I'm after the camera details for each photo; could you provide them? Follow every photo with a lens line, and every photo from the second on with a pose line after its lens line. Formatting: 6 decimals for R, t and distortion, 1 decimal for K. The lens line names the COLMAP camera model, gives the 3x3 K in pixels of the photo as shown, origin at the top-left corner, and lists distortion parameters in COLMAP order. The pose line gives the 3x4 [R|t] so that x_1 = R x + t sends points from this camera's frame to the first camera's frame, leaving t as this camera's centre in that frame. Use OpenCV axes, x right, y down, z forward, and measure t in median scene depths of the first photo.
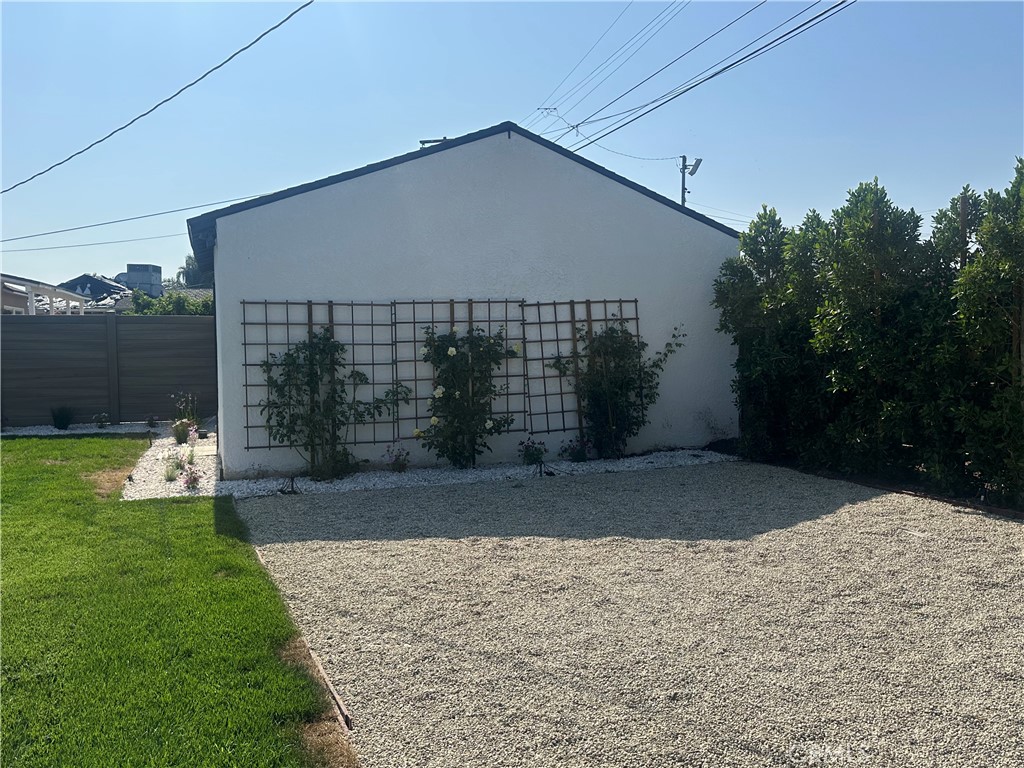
lens RADIAL K [[840.5, 0, 512.8], [0, 840.5, 386.2], [0, 0, 1]] dist [0.060151, -0.011455]
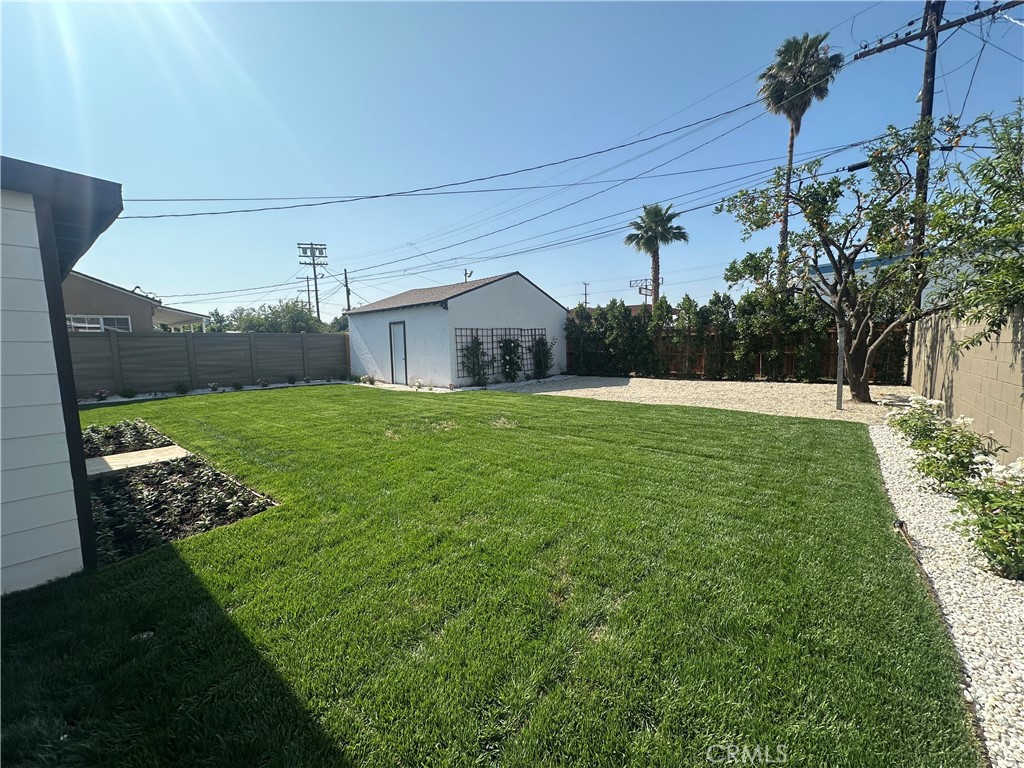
lens RADIAL K [[408.7, 0, 512.2], [0, 408.7, 381.2], [0, 0, 1]] dist [-0.002788, 0.000757]
pose [[0.880033, -0.051854, 0.472074, -0.755832], [0.038193, 0.998529, 0.038483, 0.034686], [-0.473375, -0.015836, 0.880719, -0.329369]]
